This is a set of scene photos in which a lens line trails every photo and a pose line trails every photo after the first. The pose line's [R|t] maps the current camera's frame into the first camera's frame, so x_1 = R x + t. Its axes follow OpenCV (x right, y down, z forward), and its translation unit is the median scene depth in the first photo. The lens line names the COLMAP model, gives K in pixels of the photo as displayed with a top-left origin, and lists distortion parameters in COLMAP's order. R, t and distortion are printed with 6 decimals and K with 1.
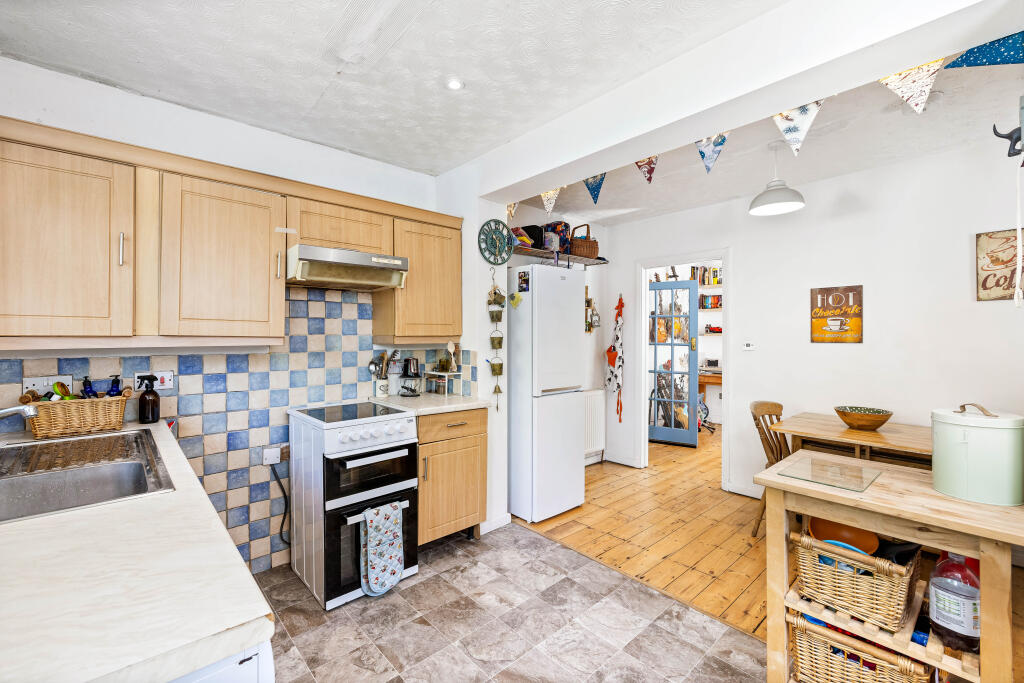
lens RADIAL K [[433.0, 0, 505.4], [0, 433.0, 337.0], [0, 0, 1]] dist [0.003126, -0.000602]
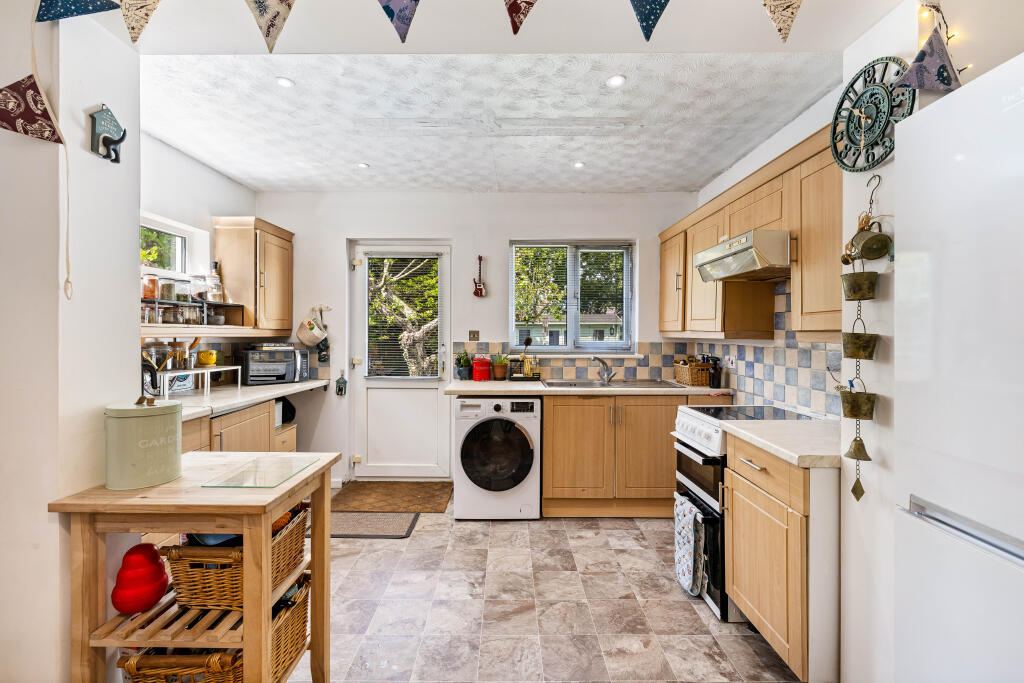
lens RADIAL K [[433.0, 0, 504.2], [0, 433.0, 332.3], [0, 0, 1]] dist [0.003126, -0.000602]
pose [[-0.664498, 0.003595, -0.747281, 0.643678], [-0.000179, 0.999988, 0.004969, -0.002916], [0.747290, 0.003436, -0.664489, 1.174453]]
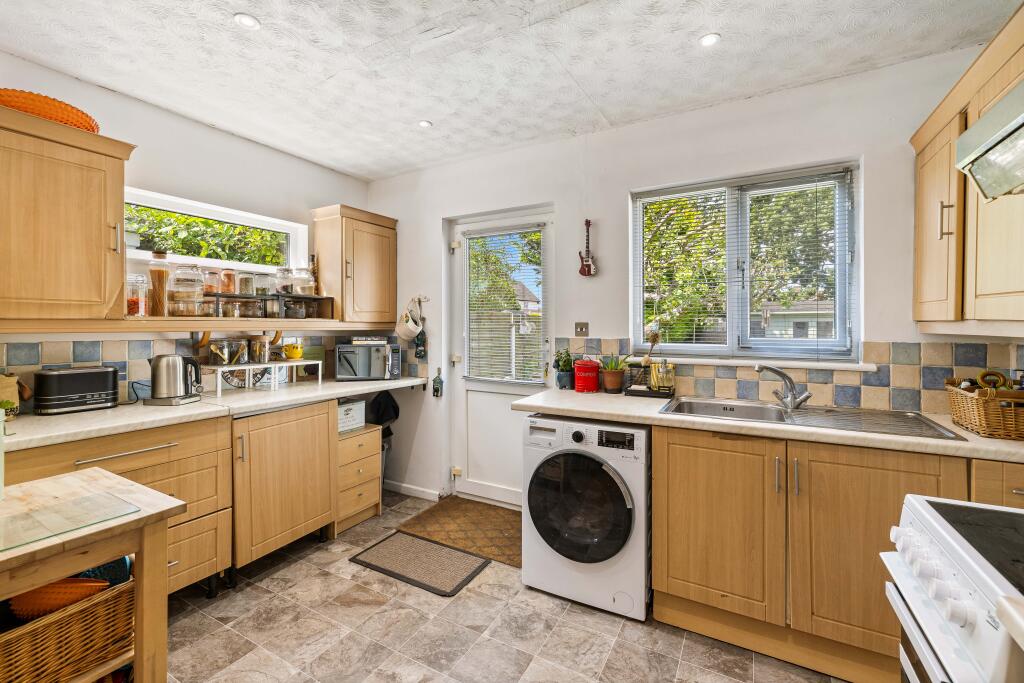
lens RADIAL K [[433.0, 0, 516.7], [0, 433.0, 322.1], [0, 0, 1]] dist [0.003126, -0.000602]
pose [[-0.941261, 0.003983, -0.337656, 0.149271], [0.005257, 0.999982, -0.002860, -0.000142], [0.337639, -0.004468, -0.941265, 1.089046]]
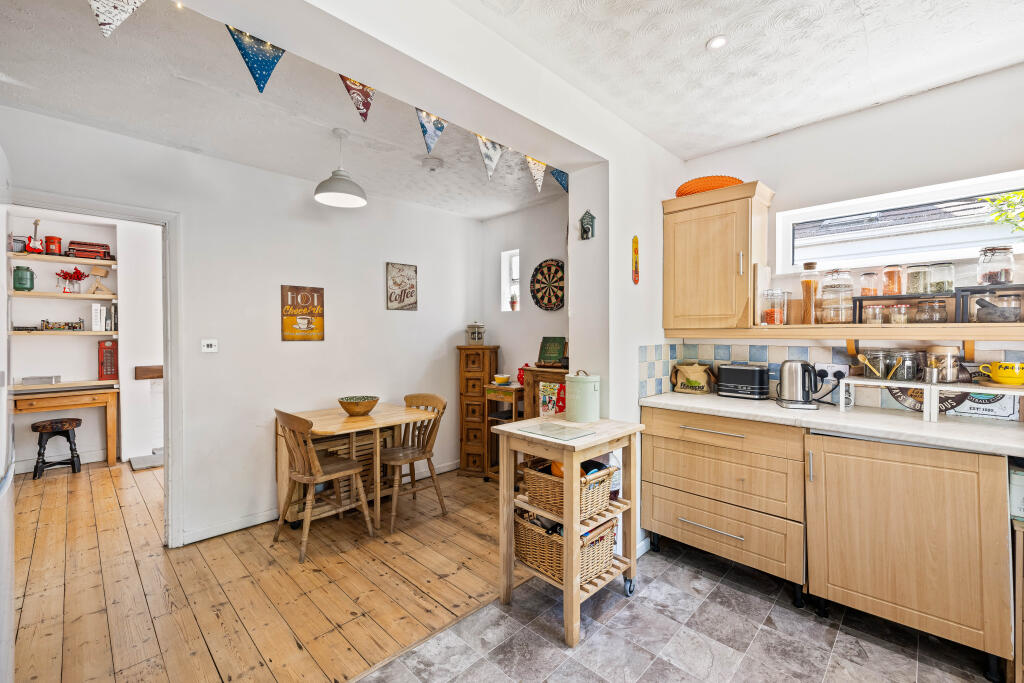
lens RADIAL K [[433.0, 0, 505.5], [0, 433.0, 339.7], [0, 0, 1]] dist [0.003126, -0.000602]
pose [[-0.059841, -0.009594, 0.998162, -0.359100], [0.003874, 0.999944, 0.009844, 0.003099], [-0.998200, 0.004456, -0.059800, 0.715528]]
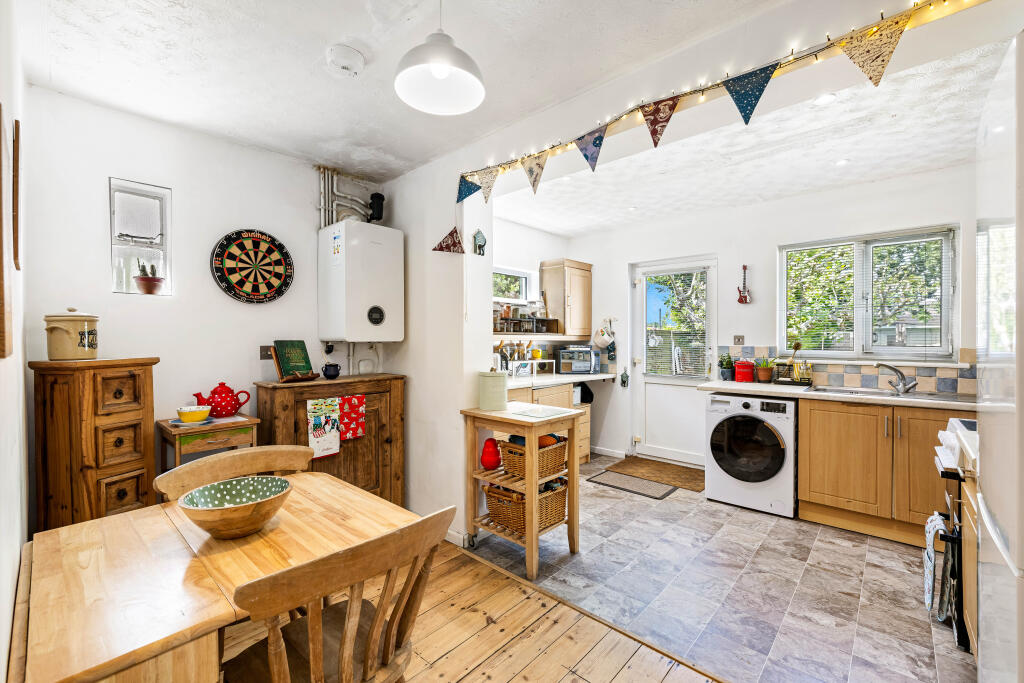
lens RADIAL K [[433.0, 0, 511.1], [0, 433.0, 340.5], [0, 0, 1]] dist [0.003126, -0.000602]
pose [[-0.993315, 0.004176, -0.115356, 0.619696], [0.003540, 0.999977, 0.005716, 0.004690], [0.115377, 0.005269, -0.993308, 1.577714]]
